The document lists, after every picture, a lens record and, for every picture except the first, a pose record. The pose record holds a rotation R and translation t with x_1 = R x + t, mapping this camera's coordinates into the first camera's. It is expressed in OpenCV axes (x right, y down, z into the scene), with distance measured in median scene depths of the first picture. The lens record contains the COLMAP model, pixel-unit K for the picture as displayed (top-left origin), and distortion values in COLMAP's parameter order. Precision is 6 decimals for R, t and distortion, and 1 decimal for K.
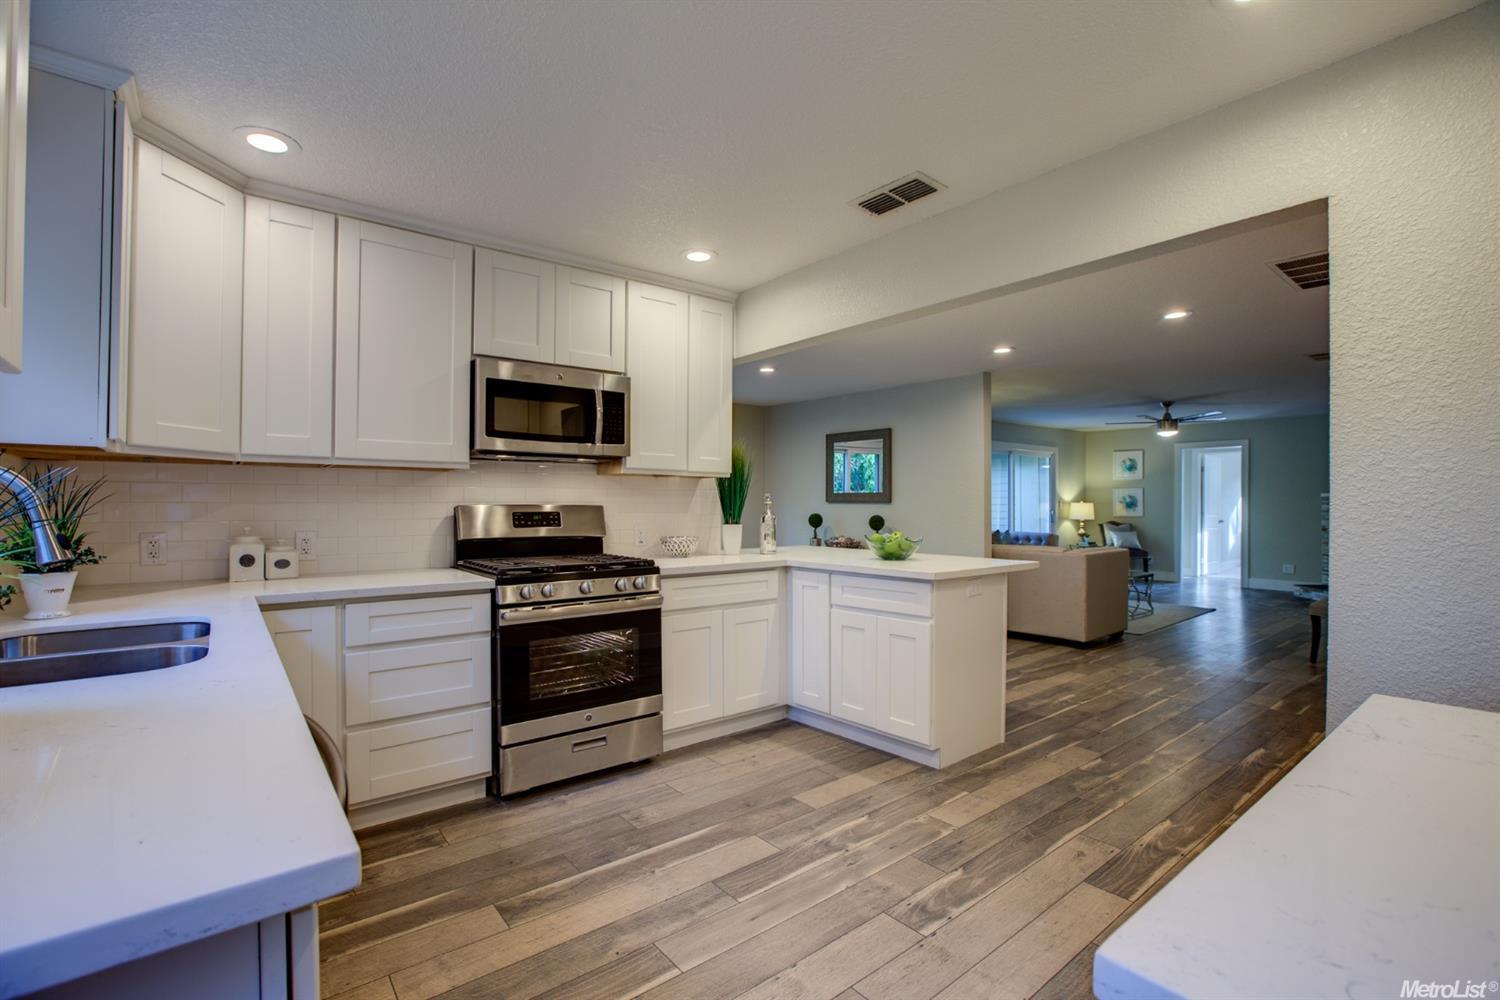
lens RADIAL K [[662.0, 0, 740.6], [0, 662.0, 506.6], [0, 0, 1]] dist [-0.066429, 0.031782]
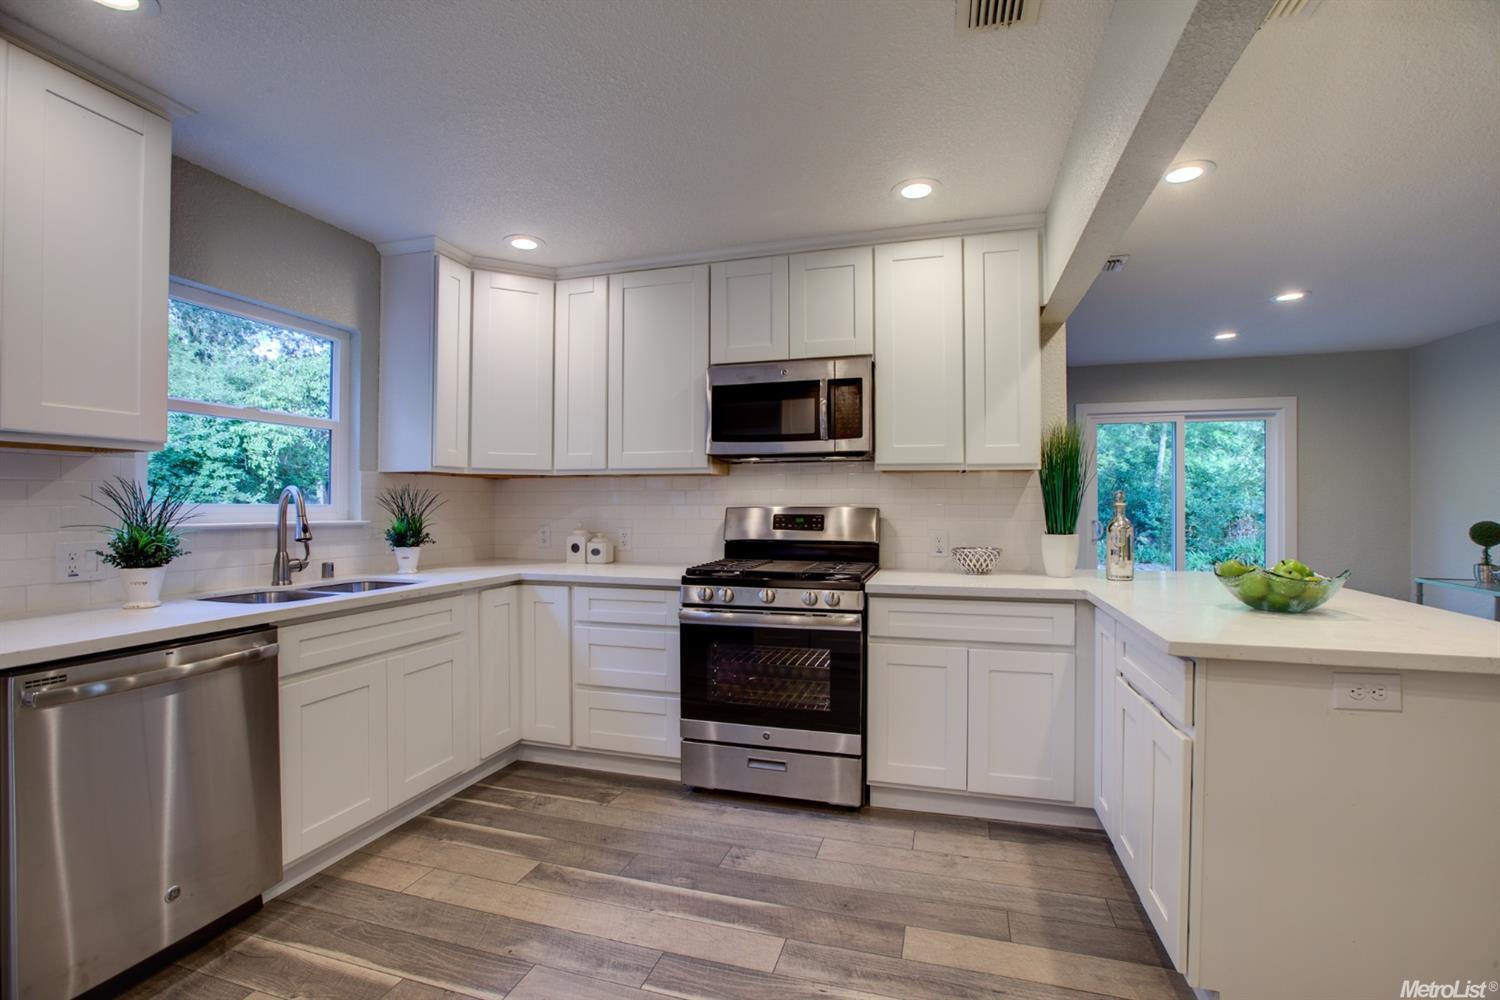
lens RADIAL K [[662.0, 0, 740.6], [0, 662.0, 506.6], [0, 0, 1]] dist [-0.066429, 0.031782]
pose [[0.577667, 0.000040, -0.816273, 0.509598], [-0.002838, 0.999994, -0.001959, -0.001454], [0.816268, 0.003448, 0.577663, 0.432269]]
